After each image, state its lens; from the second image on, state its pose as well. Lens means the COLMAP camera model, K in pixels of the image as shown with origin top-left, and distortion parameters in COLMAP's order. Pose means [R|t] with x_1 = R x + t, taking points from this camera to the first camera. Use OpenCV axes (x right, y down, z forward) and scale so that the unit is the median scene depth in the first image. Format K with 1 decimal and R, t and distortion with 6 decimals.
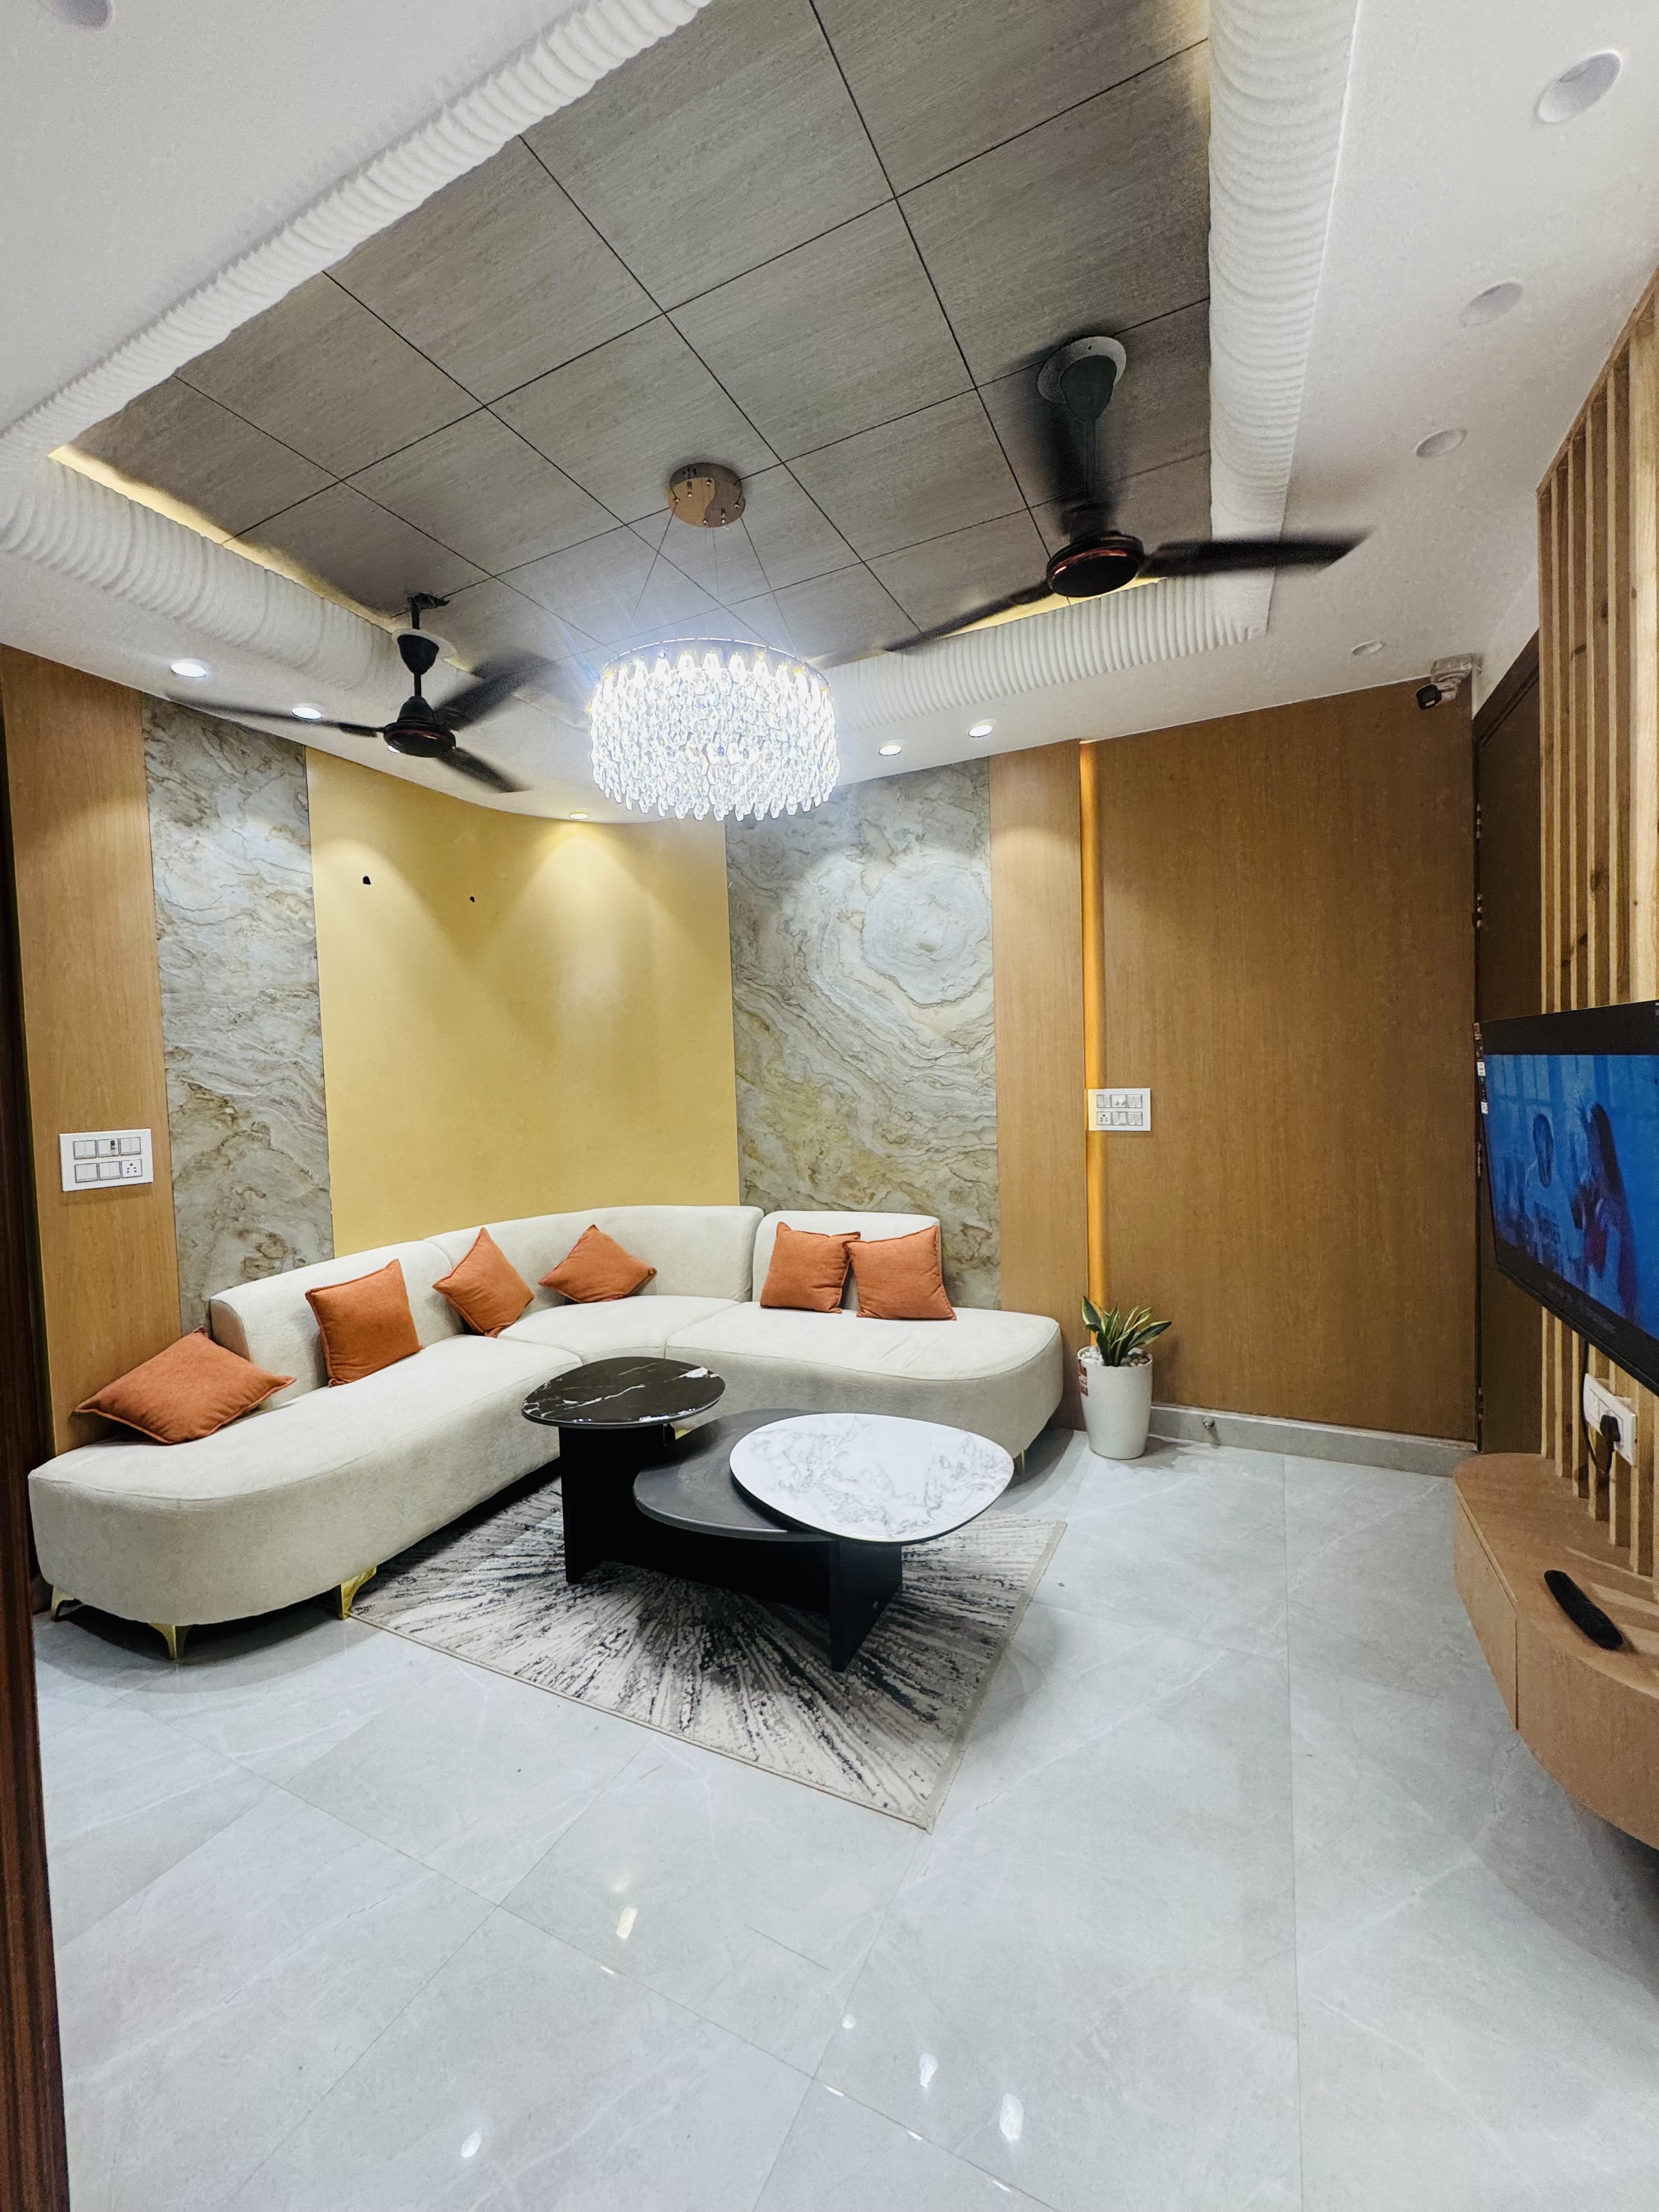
lens RADIAL K [[888.2, 0, 828.8], [0, 888.2, 1105.6], [0, 0, 1]] dist [-0.004103, 0.001144]
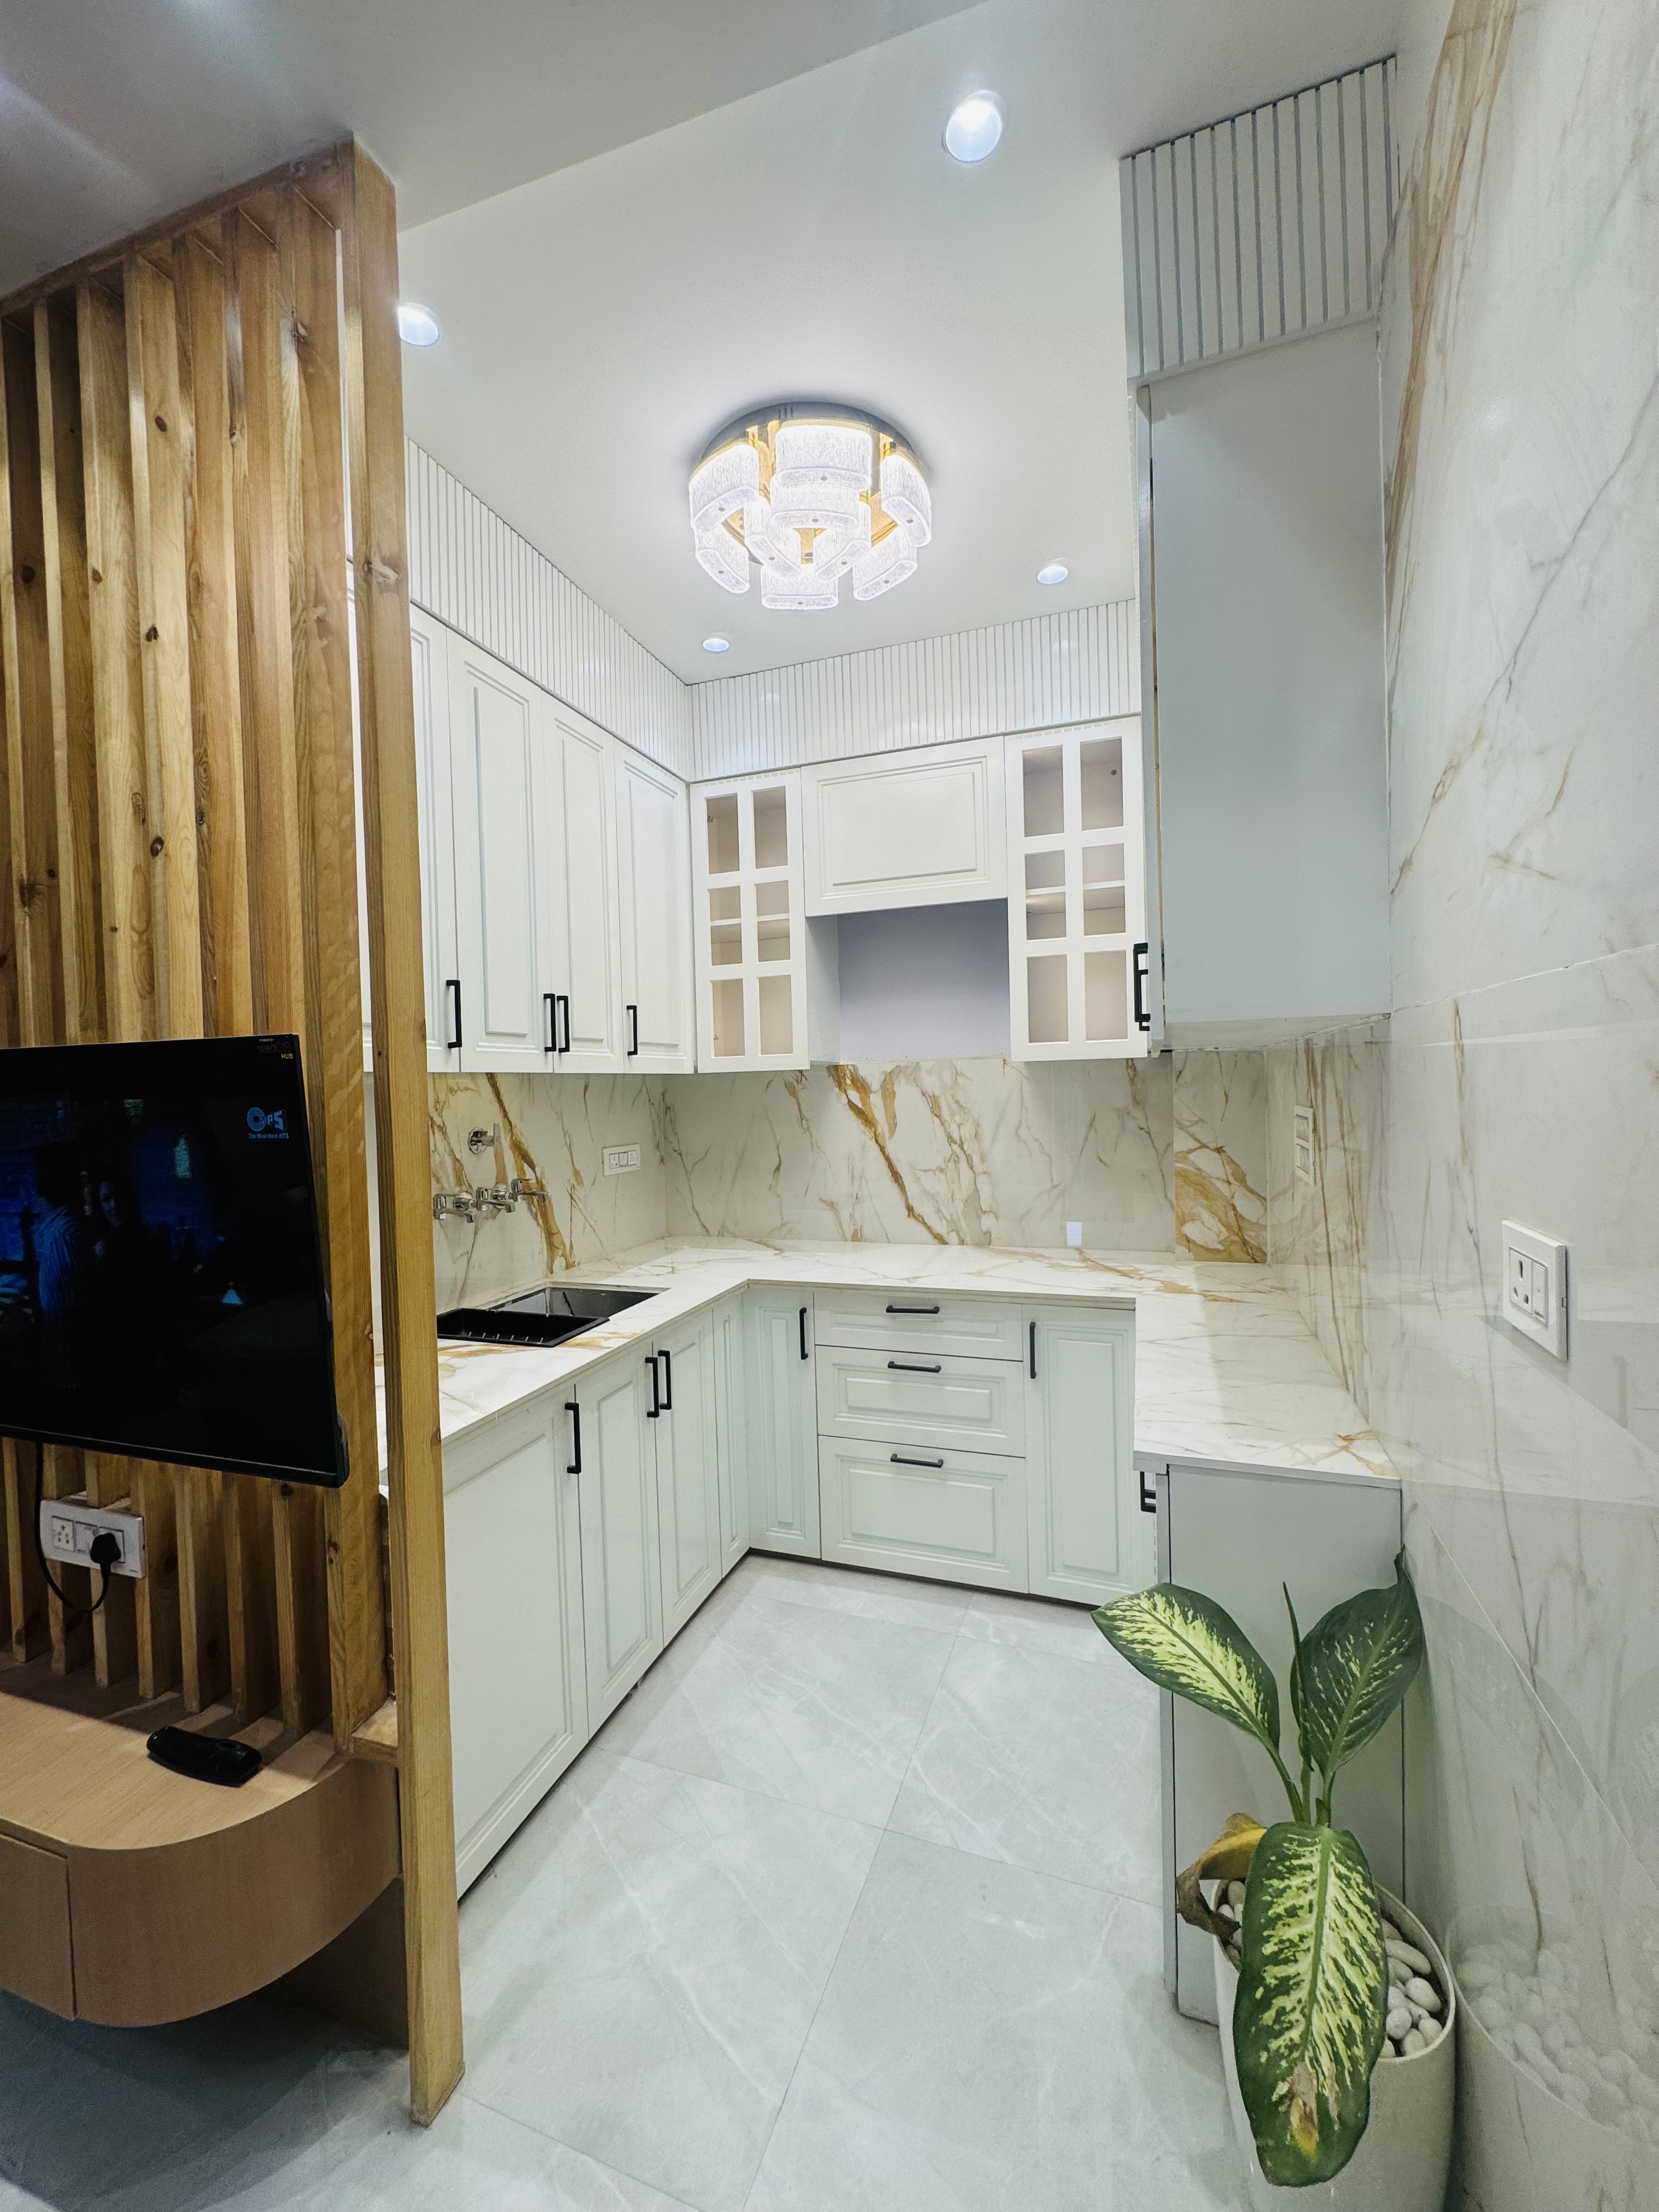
lens RADIAL K [[888.2, 0, 828.5], [0, 888.2, 1103.9], [0, 0, 1]] dist [-0.004103, 0.001144]
pose [[-0.102097, 0.015865, 0.994648, -0.016137], [0.069661, 0.997532, -0.008761, 0.000486], [-0.992332, 0.068394, -0.102950, 0.236964]]
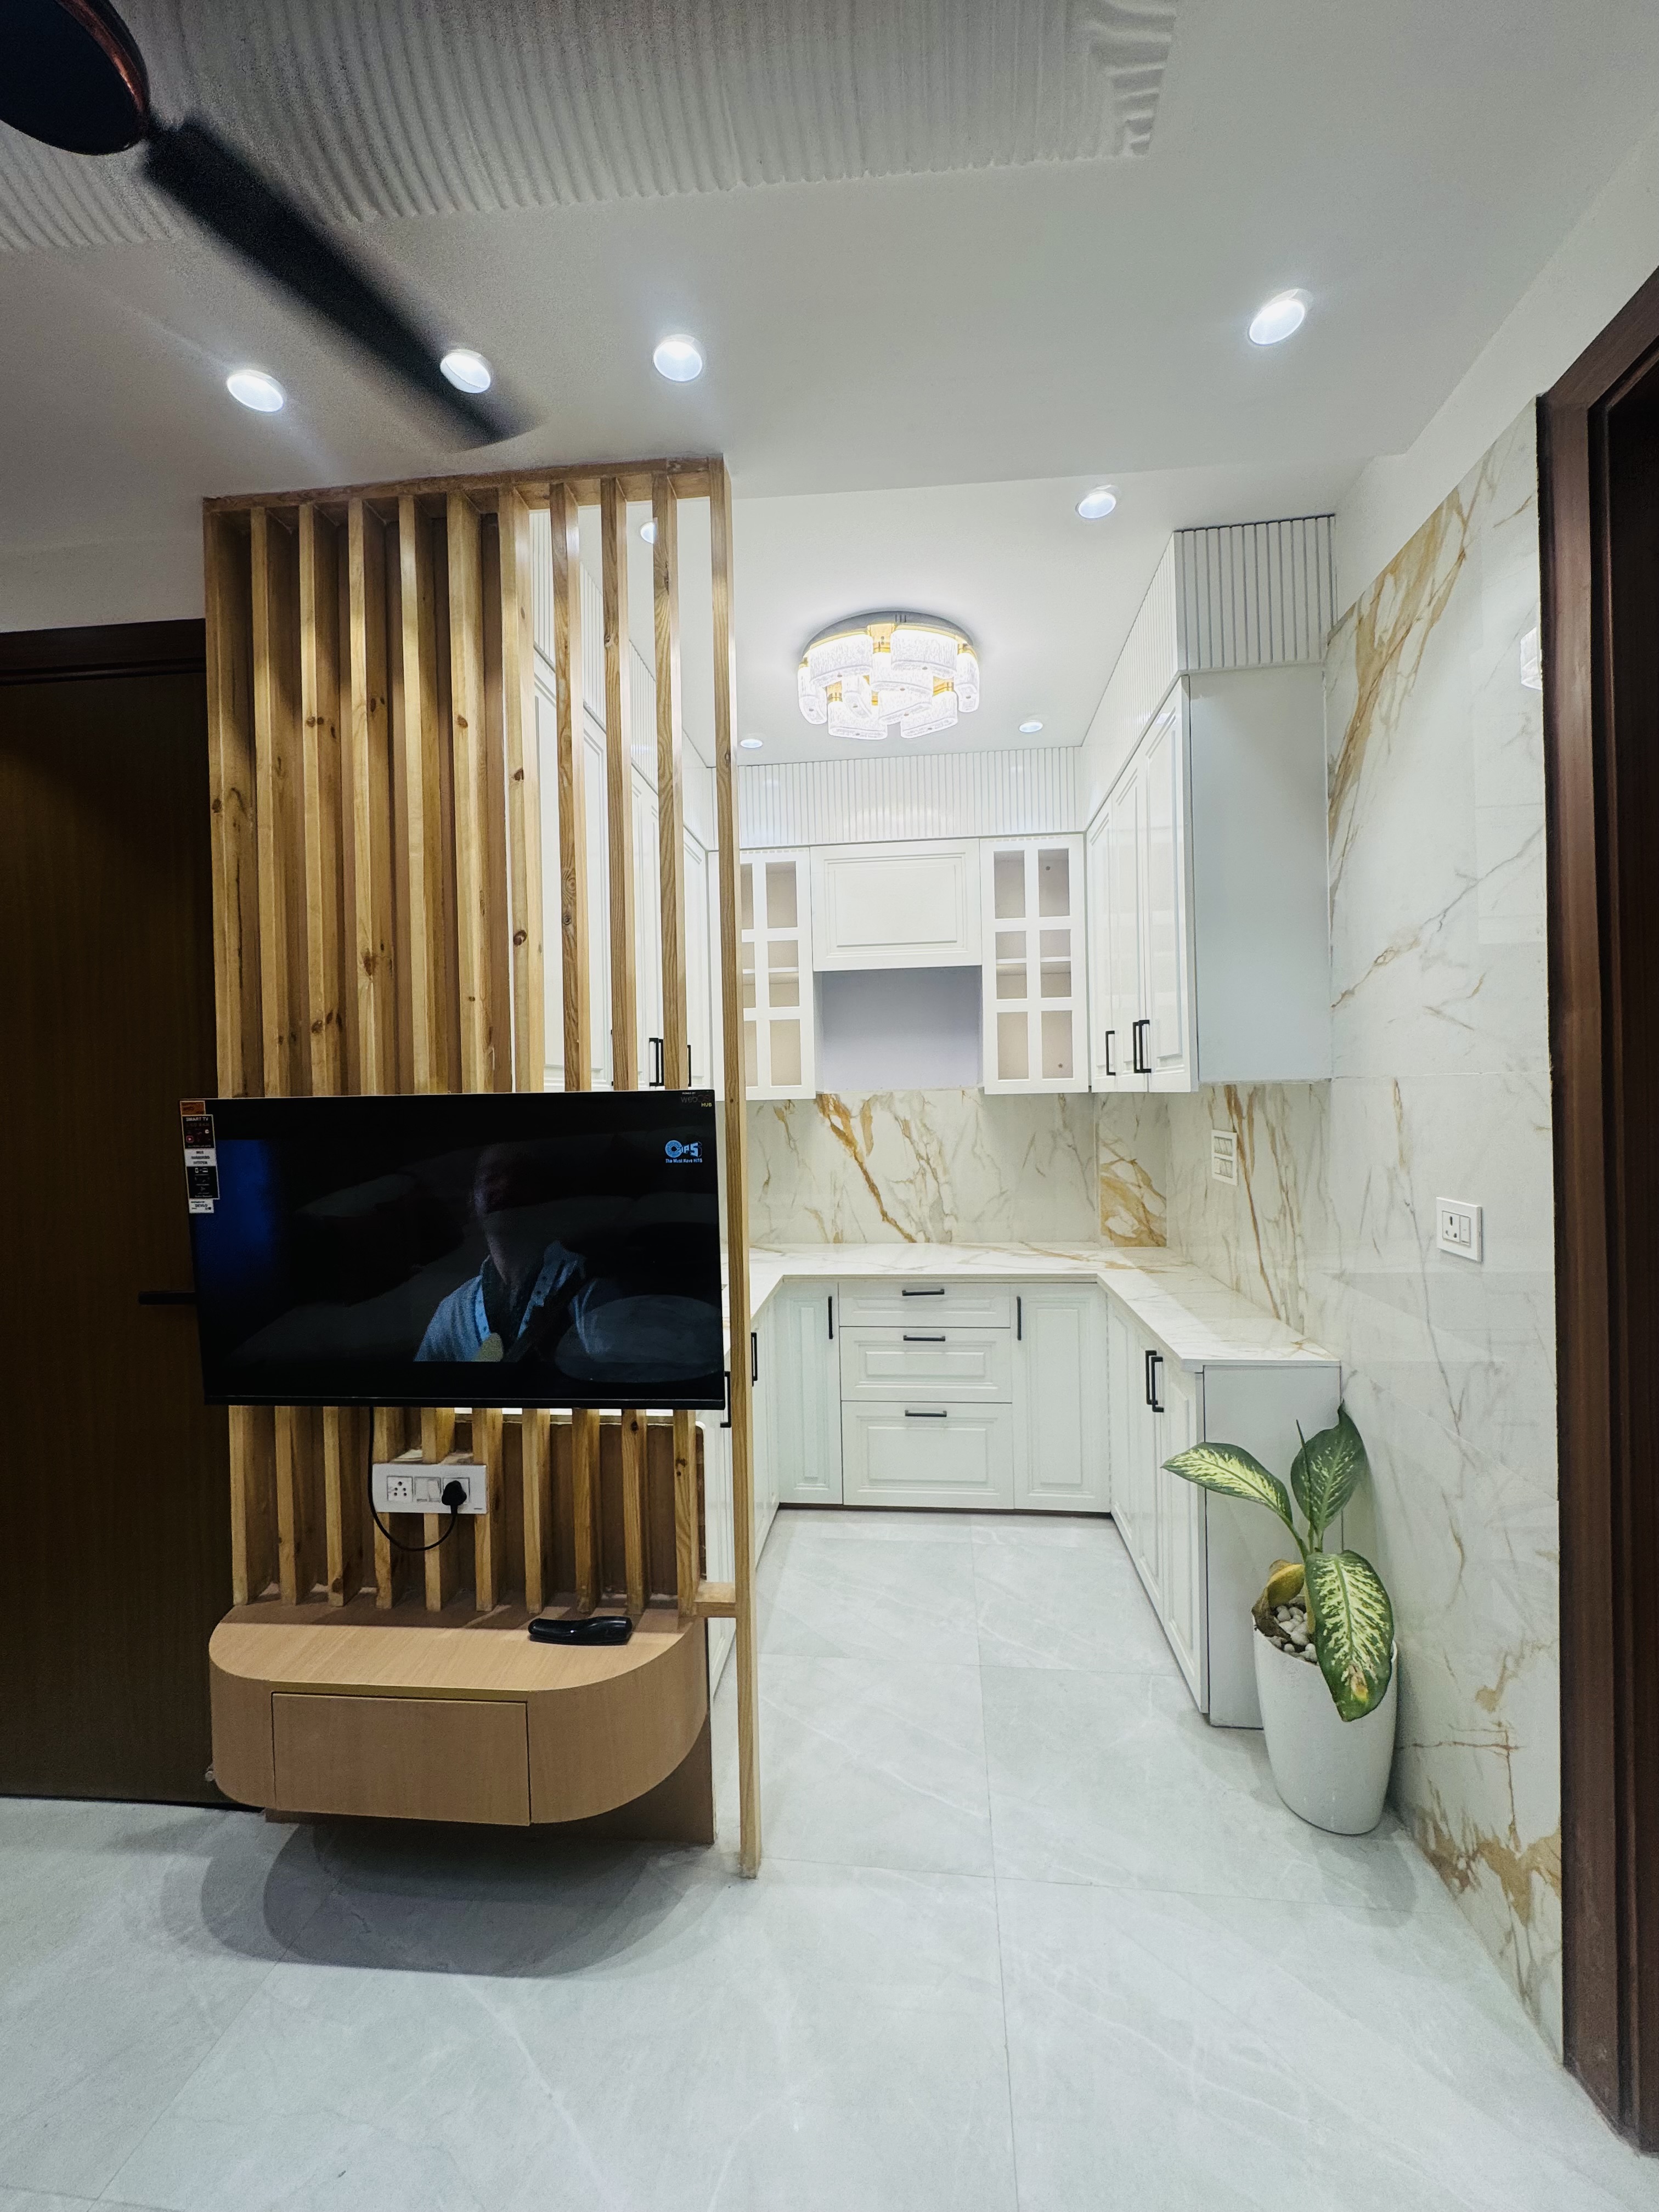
lens RADIAL K [[888.2, 0, 829.5], [0, 888.2, 1103.5], [0, 0, 1]] dist [-0.004103, 0.001144]
pose [[-0.334131, 0.032476, 0.941967, -0.164897], [0.070350, 0.997478, -0.009435, -0.032398], [-0.939898, 0.063115, -0.335573, 0.565278]]
